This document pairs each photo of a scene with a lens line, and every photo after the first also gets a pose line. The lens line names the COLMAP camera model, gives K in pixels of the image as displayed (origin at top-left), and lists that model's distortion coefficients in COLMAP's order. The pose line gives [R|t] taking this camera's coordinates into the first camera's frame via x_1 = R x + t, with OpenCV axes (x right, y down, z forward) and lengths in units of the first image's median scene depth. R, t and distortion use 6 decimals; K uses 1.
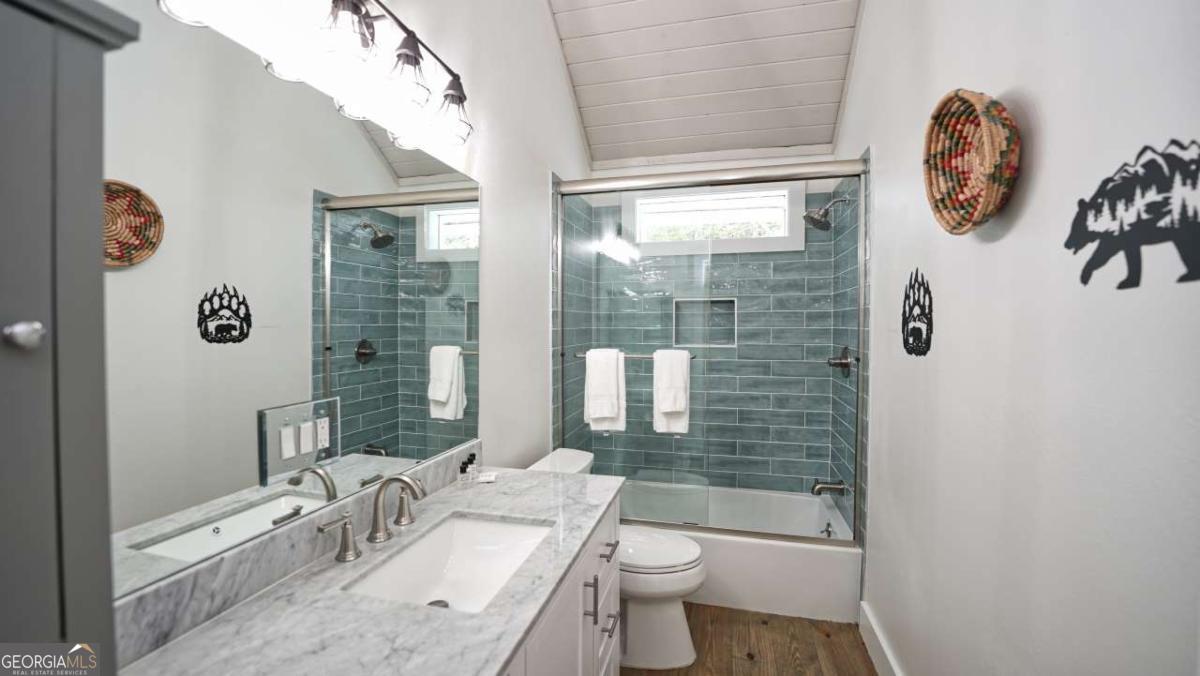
lens RADIAL K [[483.5, 0, 600.8], [0, 483.5, 337.2], [0, 0, 1]] dist [-0.033969, 0.005307]
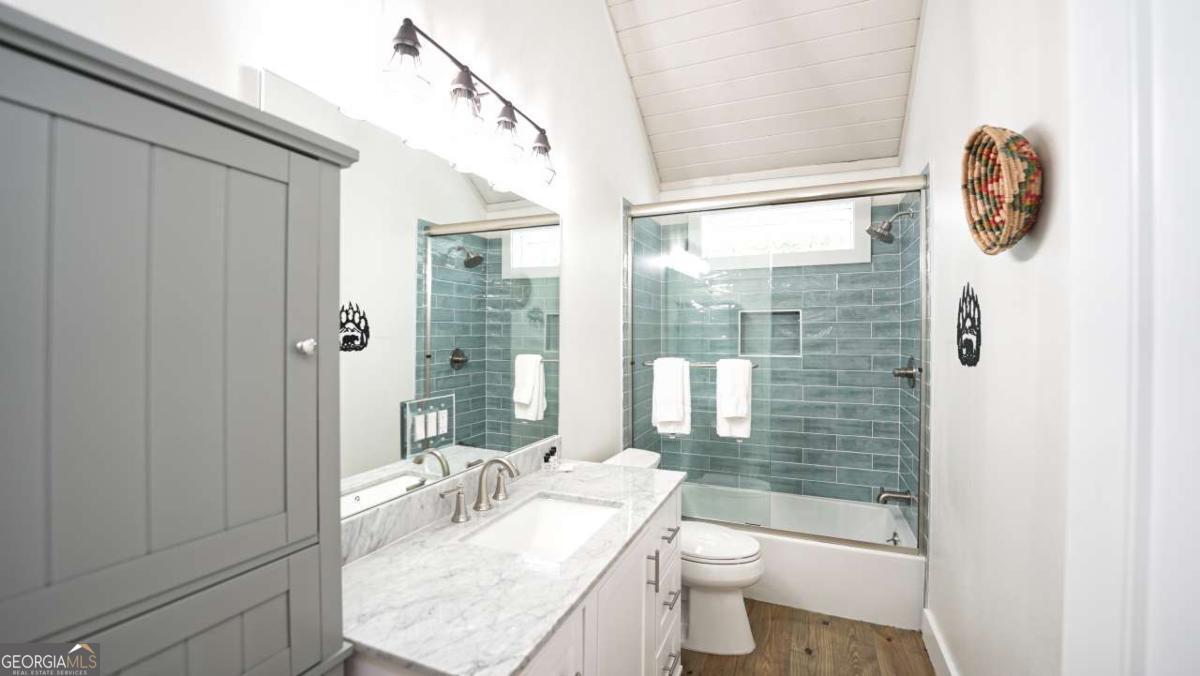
lens RADIAL K [[483.5, 0, 600.8], [0, 483.5, 337.2], [0, 0, 1]] dist [-0.033969, 0.005307]
pose [[0.988715, 0.000264, -0.149810, 0.015702], [-0.003132, 0.999816, -0.018910, -0.001823], [0.149777, 0.019166, 0.988534, -0.106152]]
